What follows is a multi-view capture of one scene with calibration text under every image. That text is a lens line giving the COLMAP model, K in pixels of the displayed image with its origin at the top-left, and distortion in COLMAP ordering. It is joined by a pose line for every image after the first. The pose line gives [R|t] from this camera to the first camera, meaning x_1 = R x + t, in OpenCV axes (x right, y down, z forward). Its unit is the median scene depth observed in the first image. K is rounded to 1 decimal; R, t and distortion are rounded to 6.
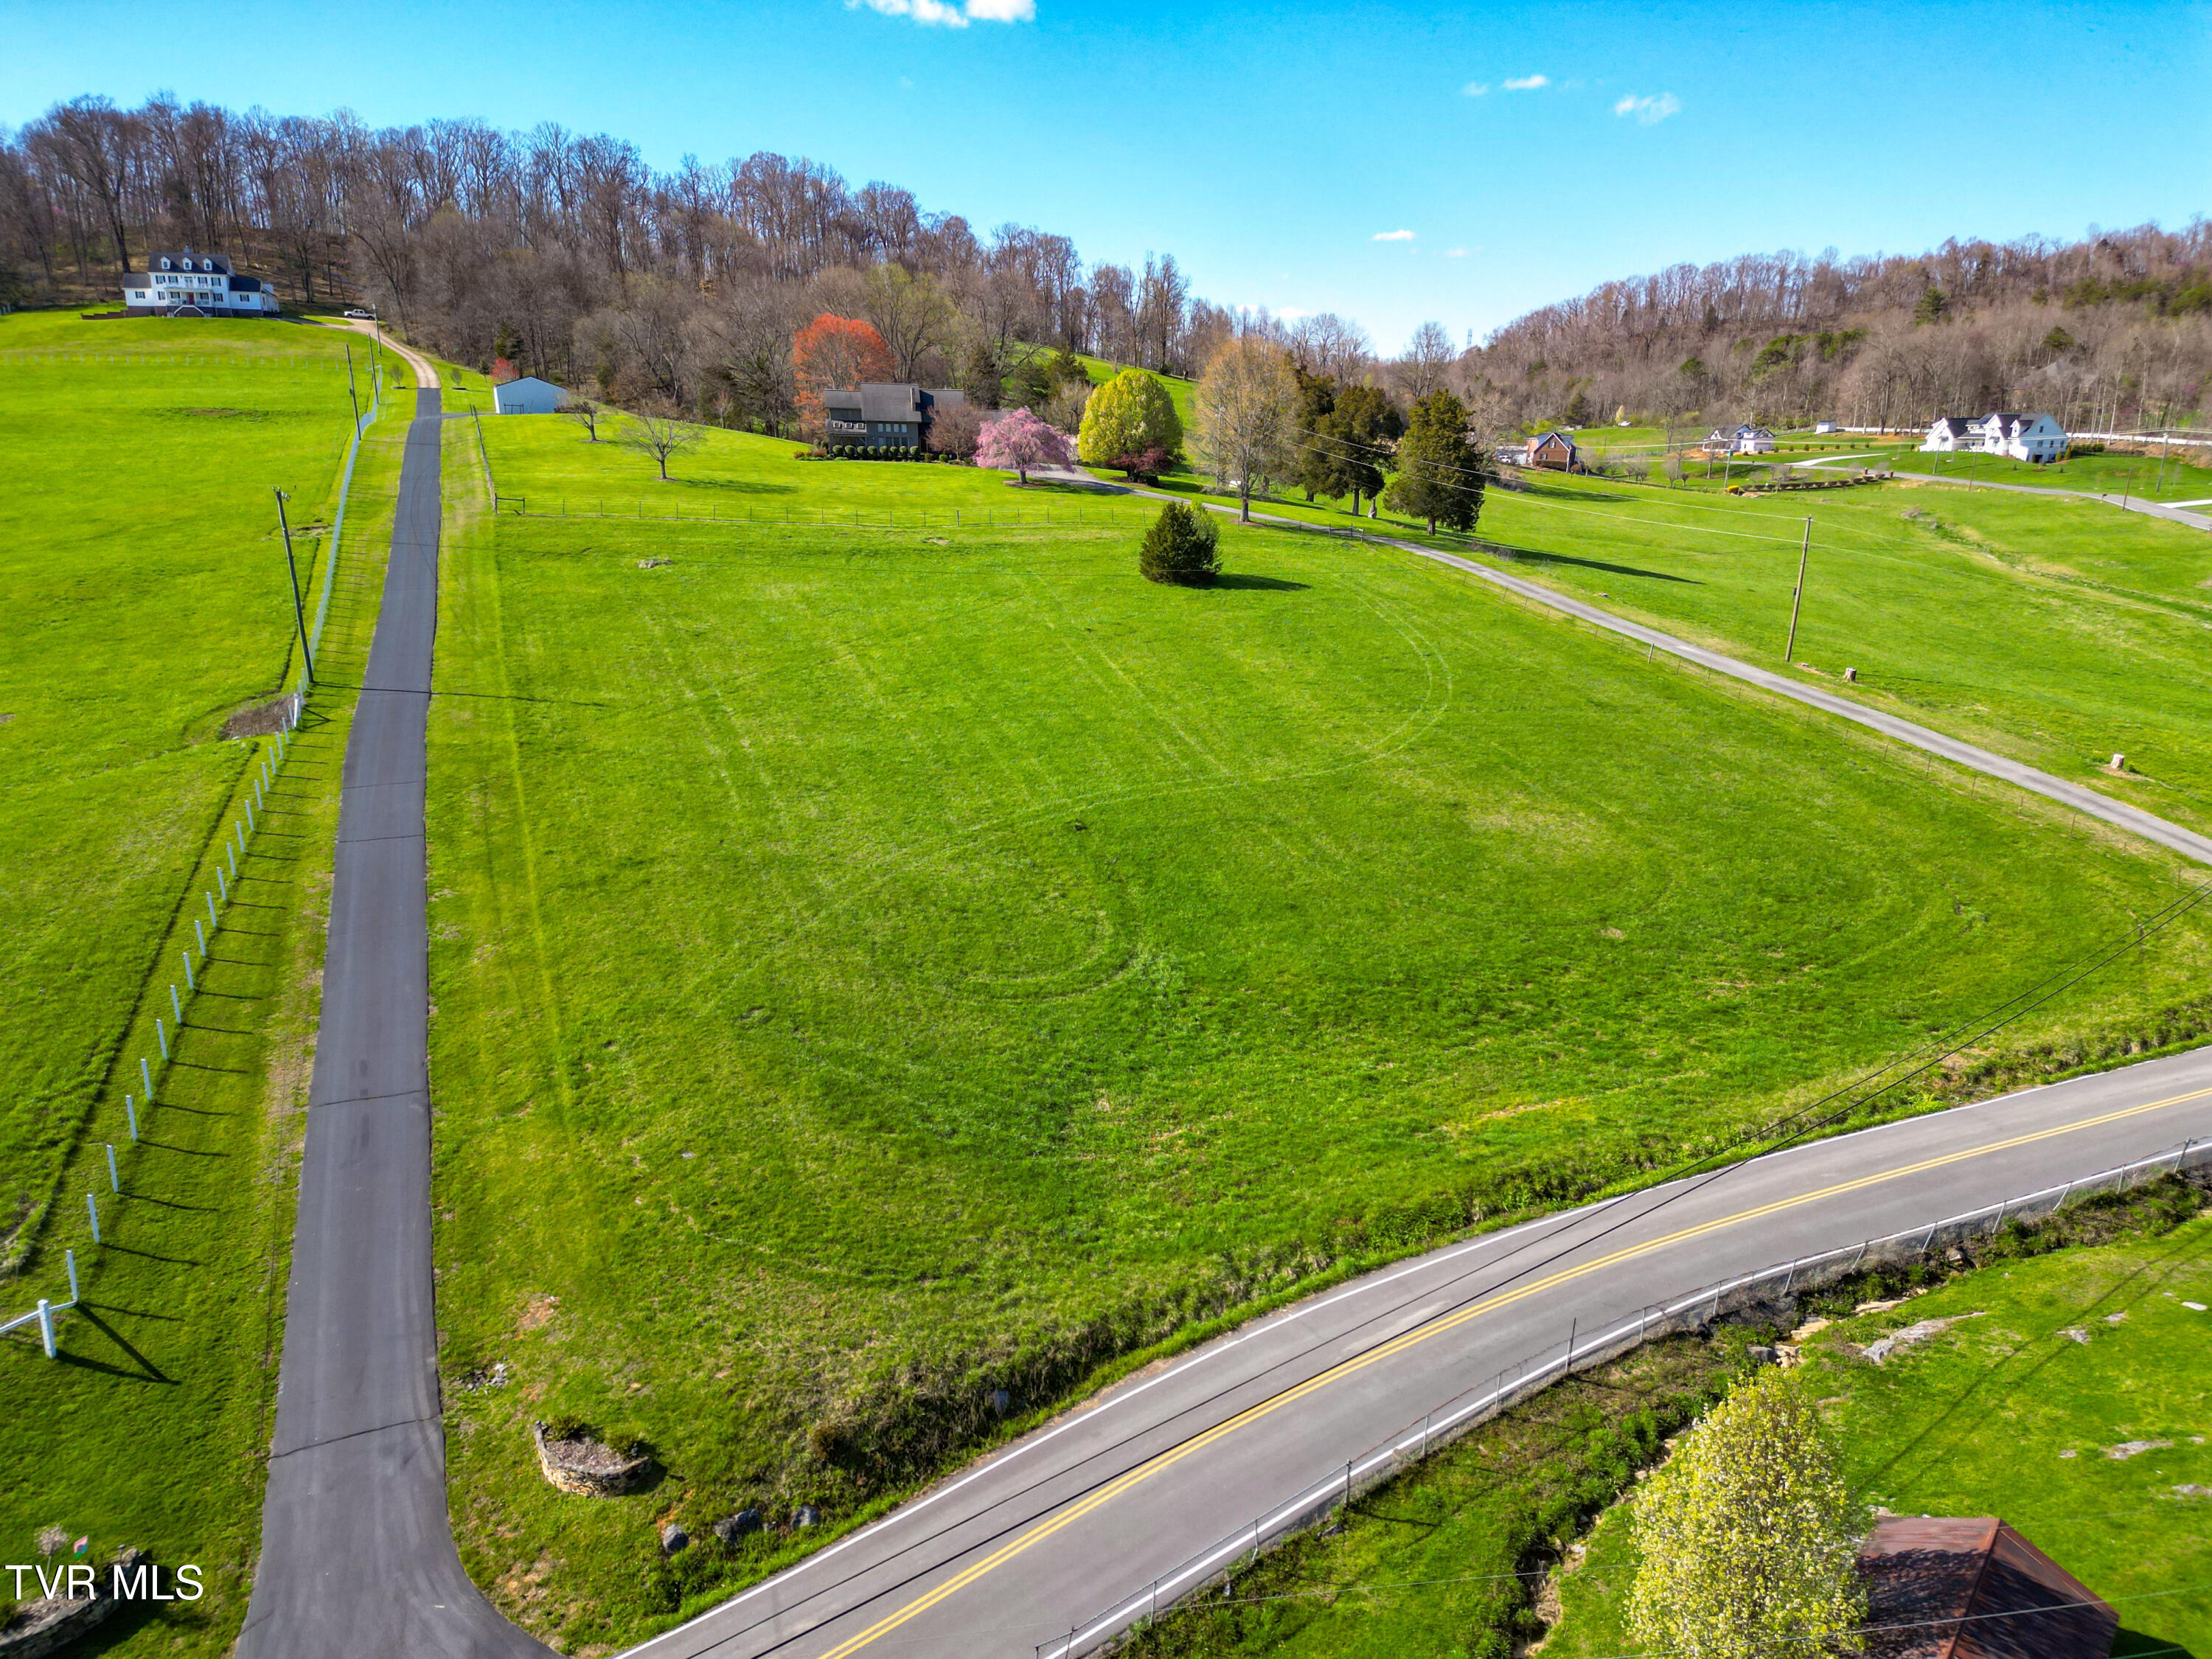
lens RADIAL K [[1472.3, 0, 1104.7], [0, 1472.3, 846.7], [0, 0, 1]] dist [0.324480, -0.339475]
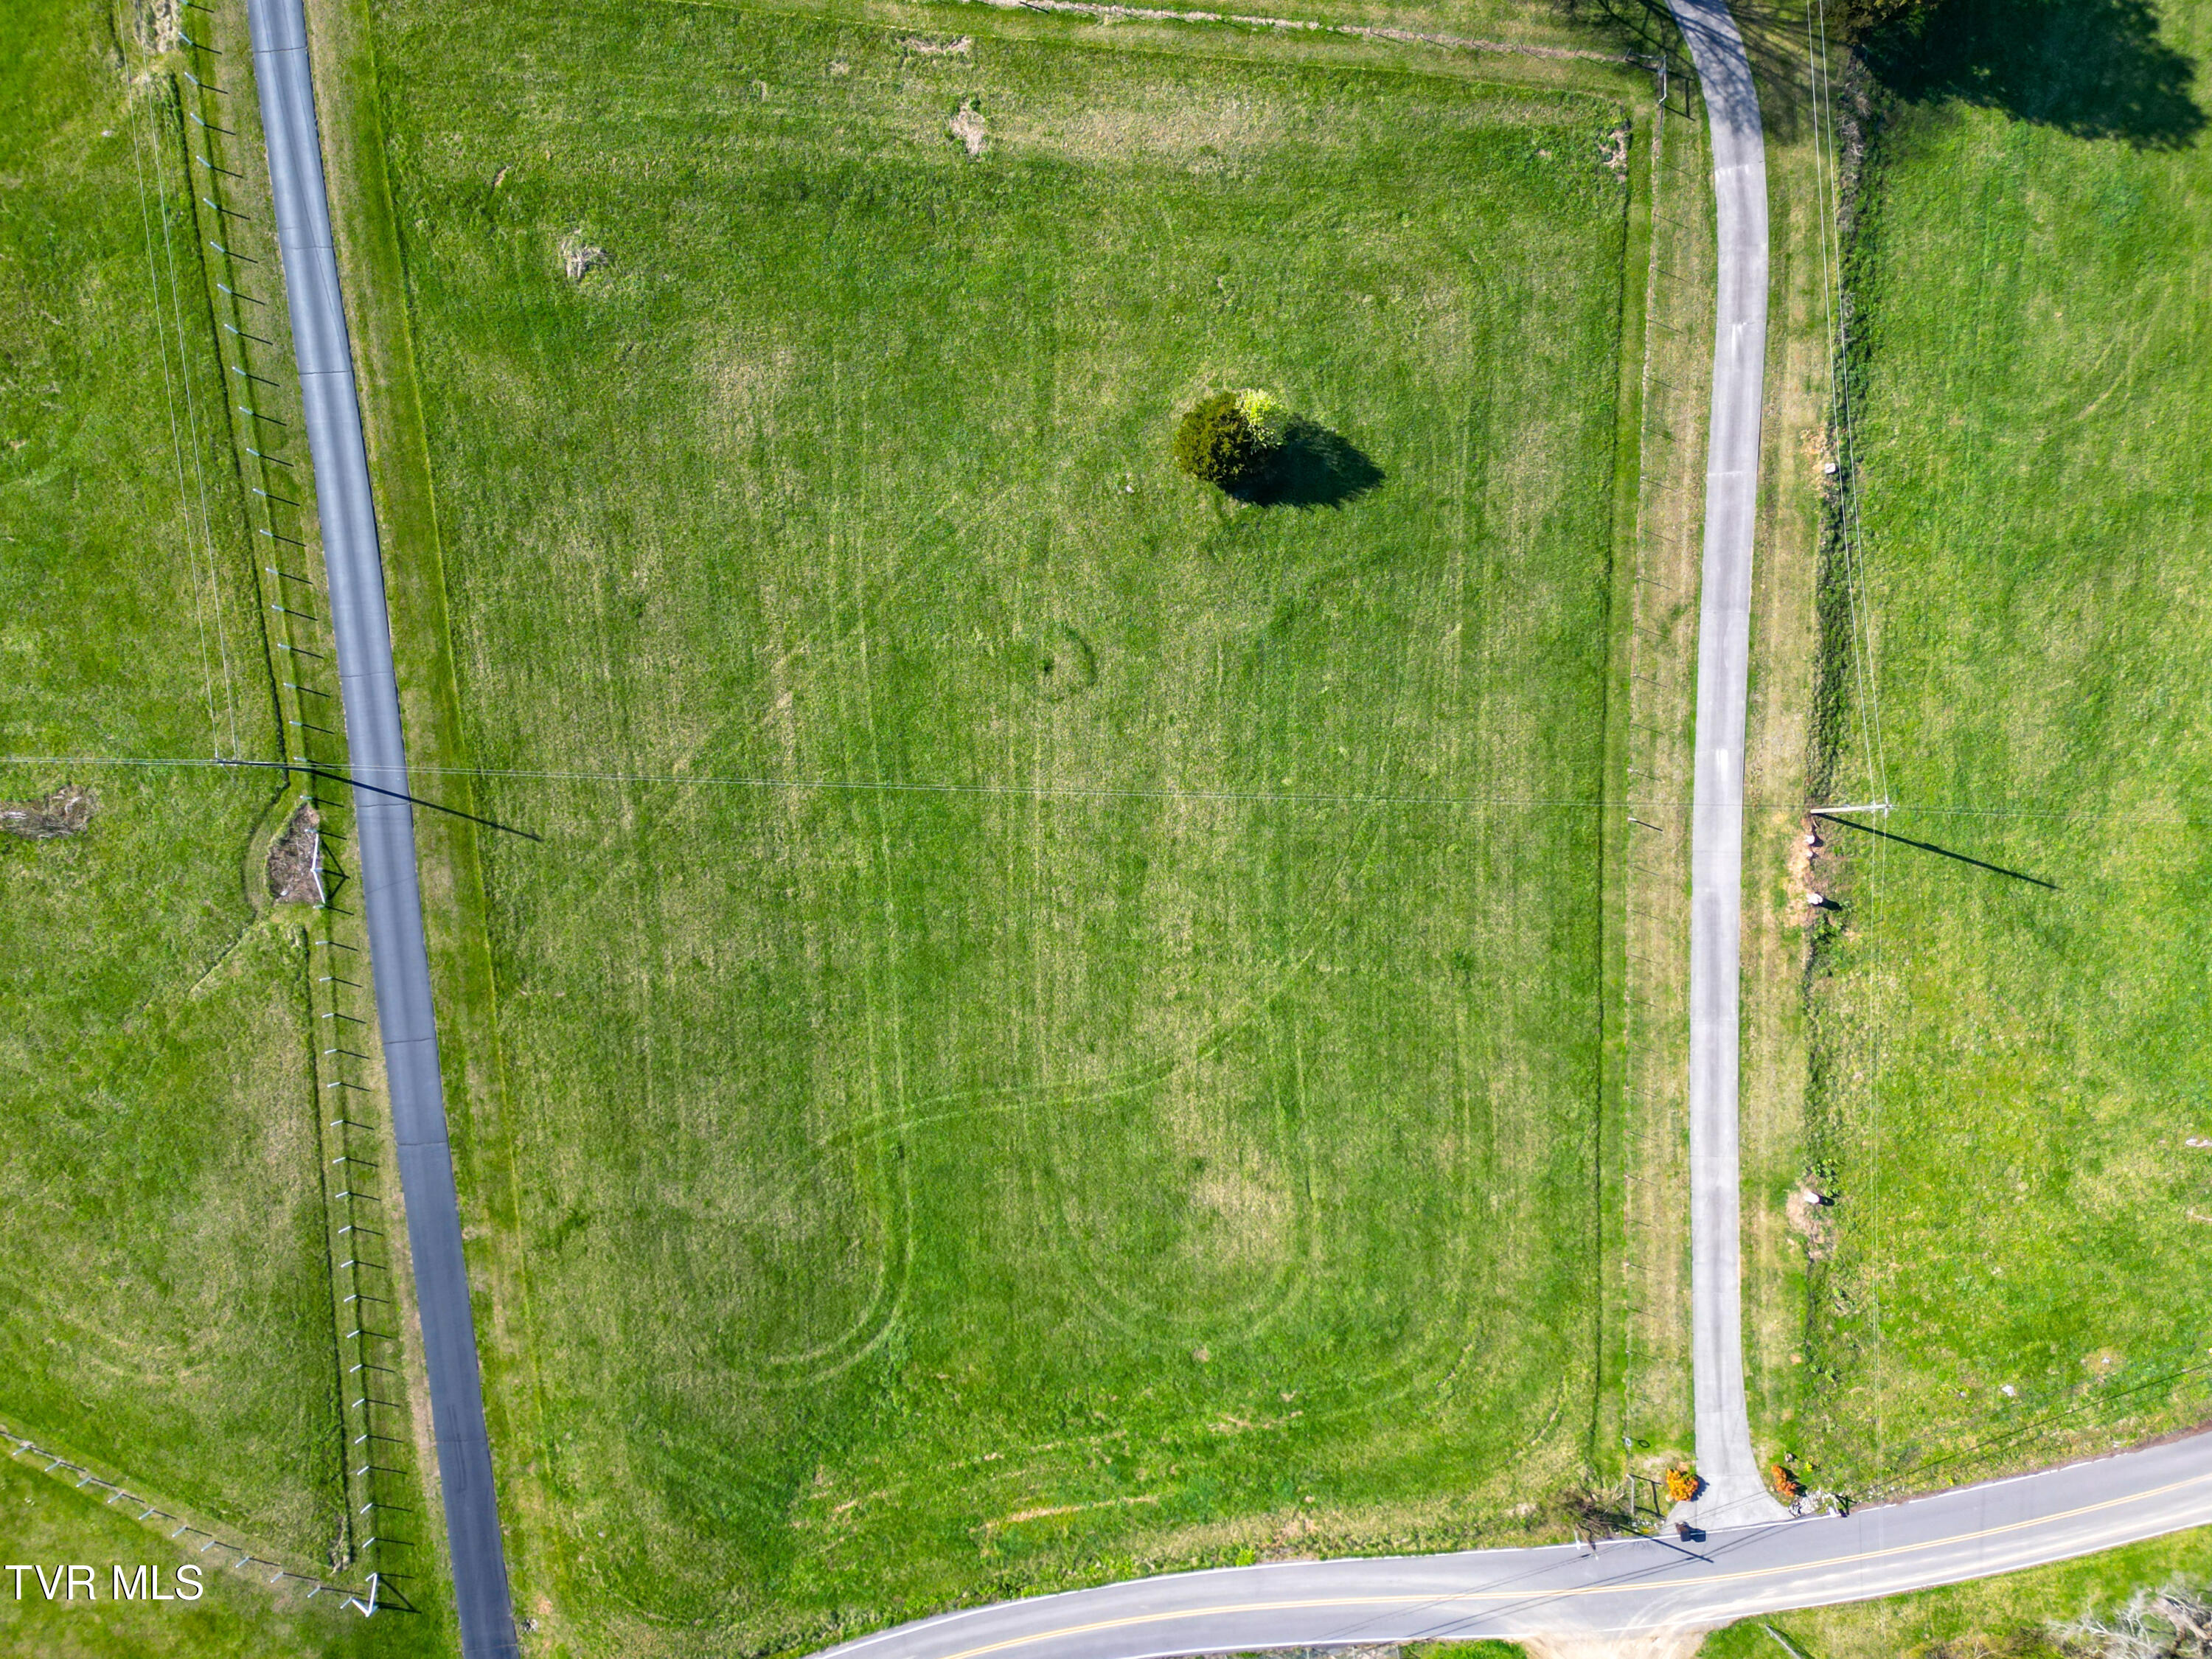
lens RADIAL K [[1560.4, 0, 1104.1], [0, 1560.4, 839.4], [0, 0, 1]] dist [0.310130, -0.312885]
pose [[0.955295, 0.295224, -0.015945, 0.117387], [-0.069590, 0.276942, 0.958363, -1.741148], [0.287348, -0.914410, 0.285106, 1.041771]]
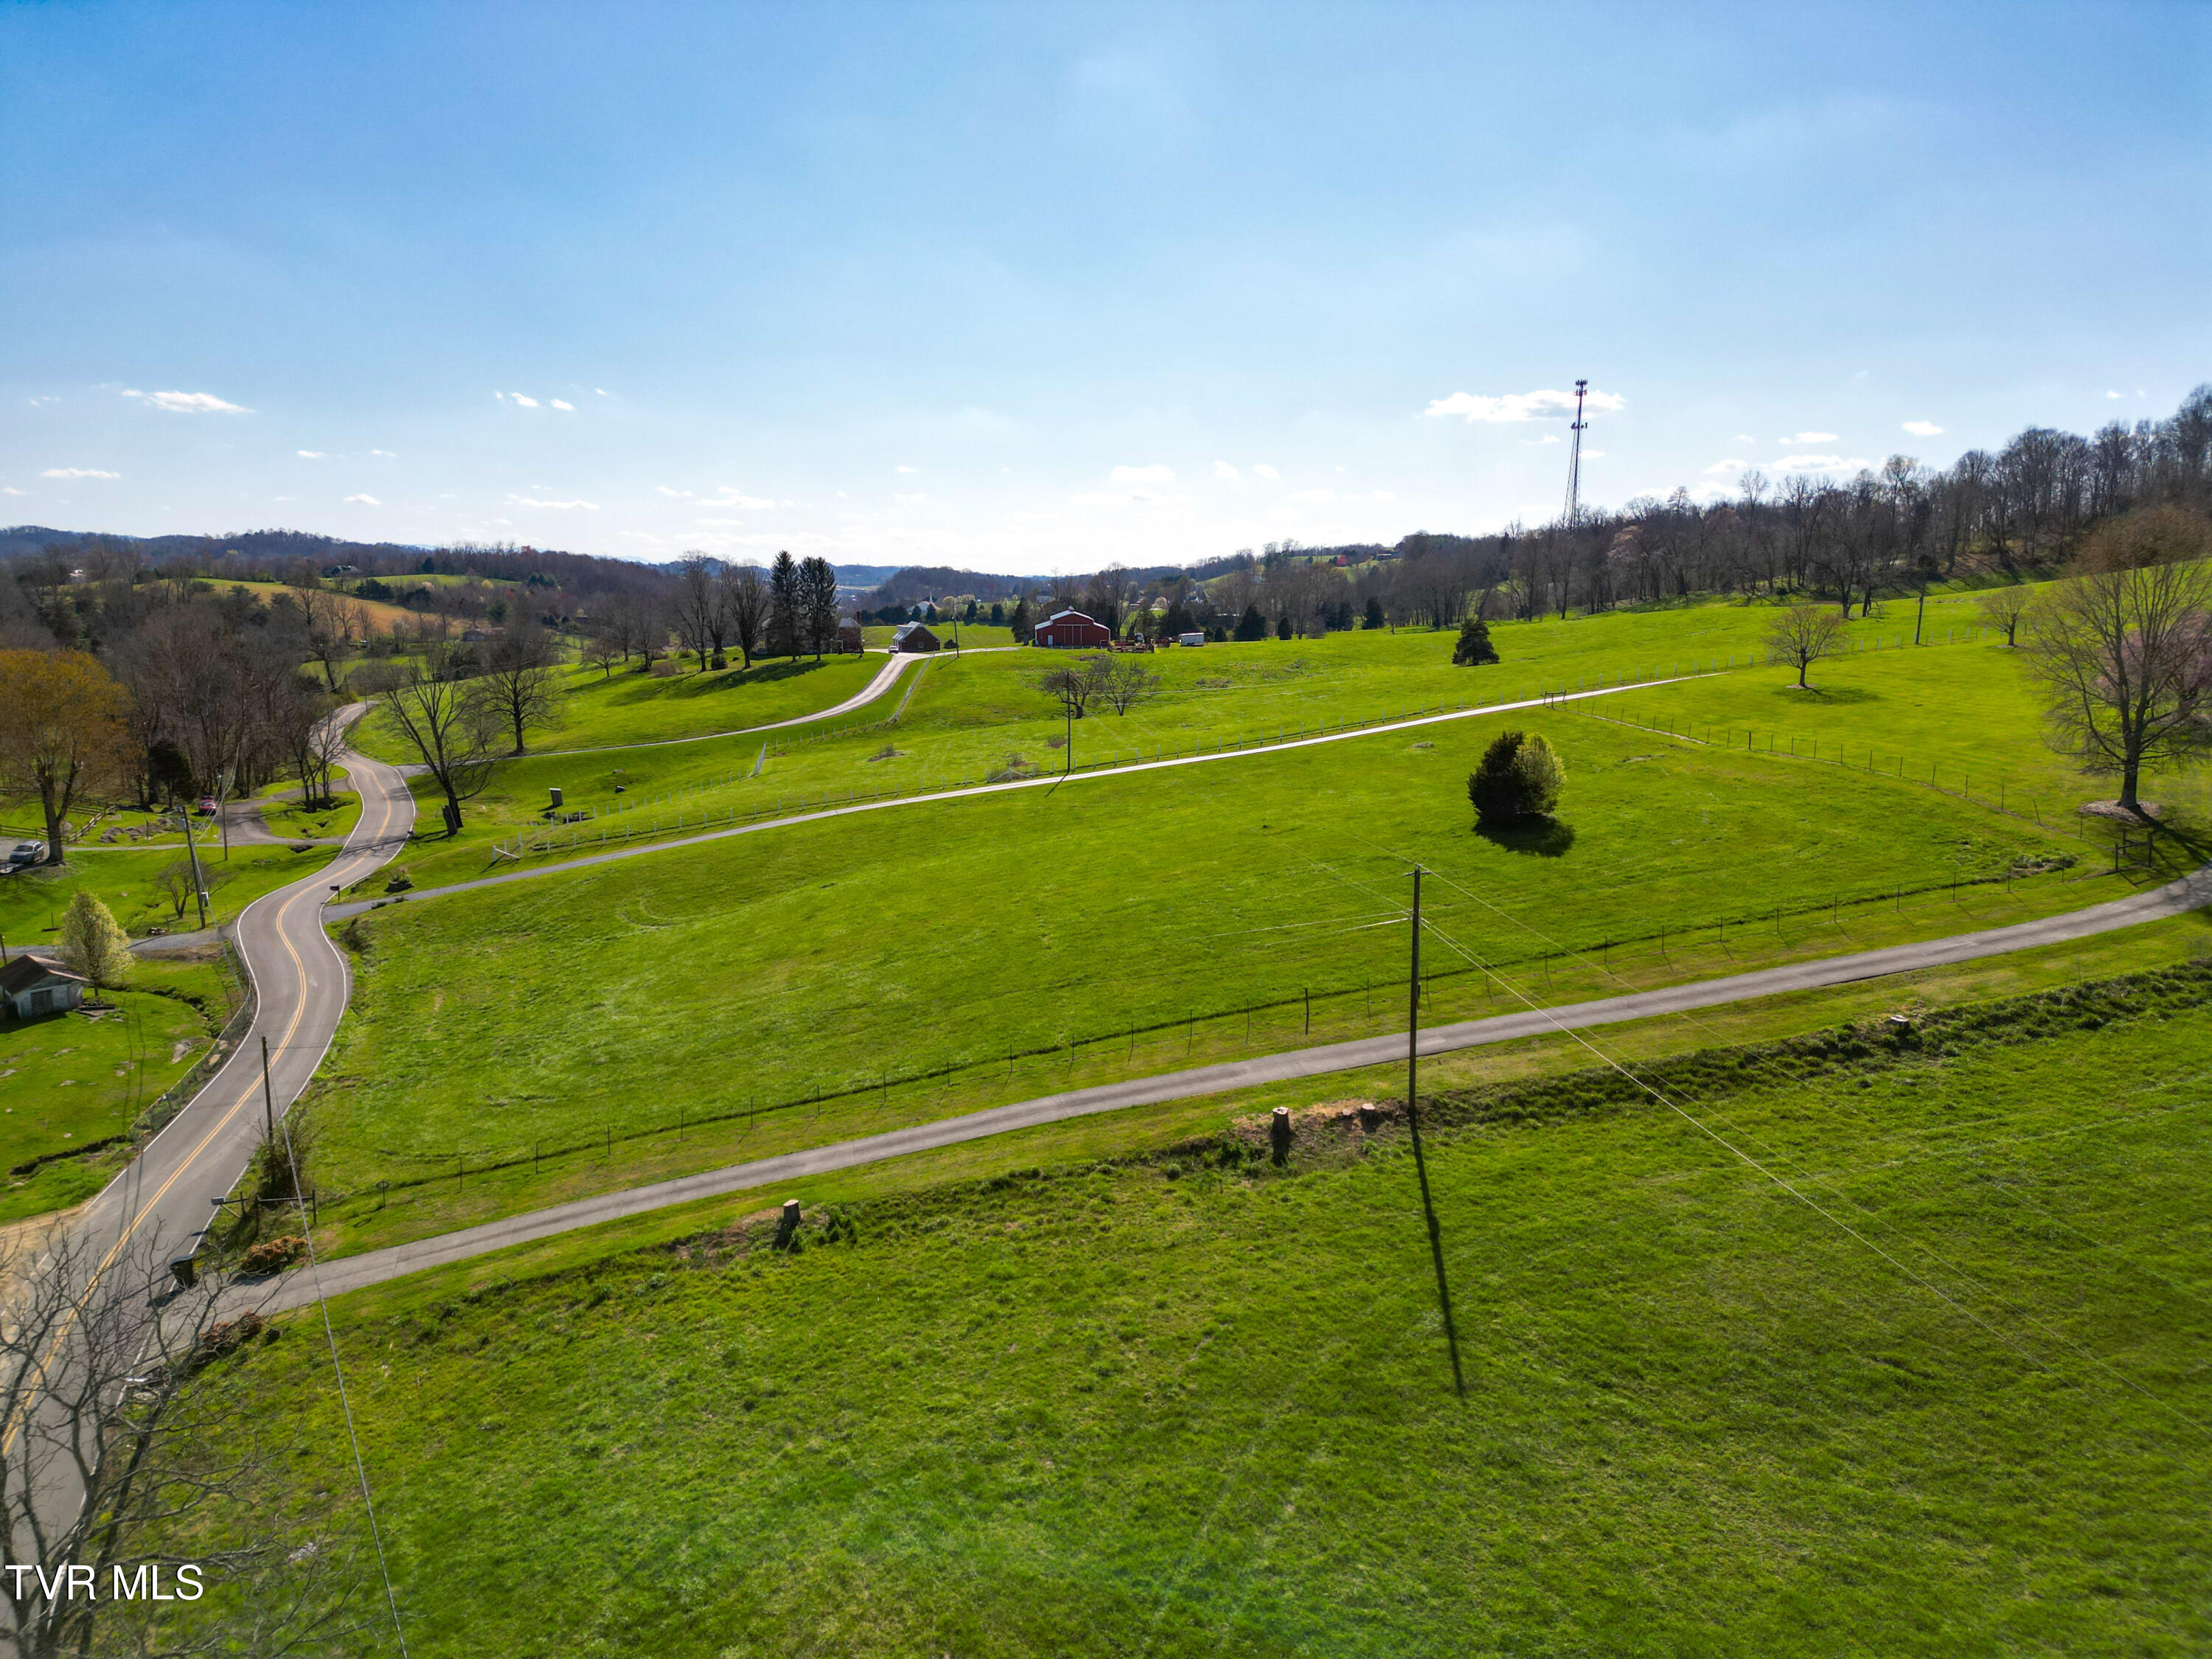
lens RADIAL K [[1472.3, 0, 1104.7], [0, 1472.3, 846.7], [0, 0, 1]] dist [0.324480, -0.339475]
pose [[-0.100959, 0.168237, -0.980563, 1.720624], [-0.271078, 0.943656, 0.189815, -0.499394], [0.957248, 0.284972, -0.049666, 1.557161]]
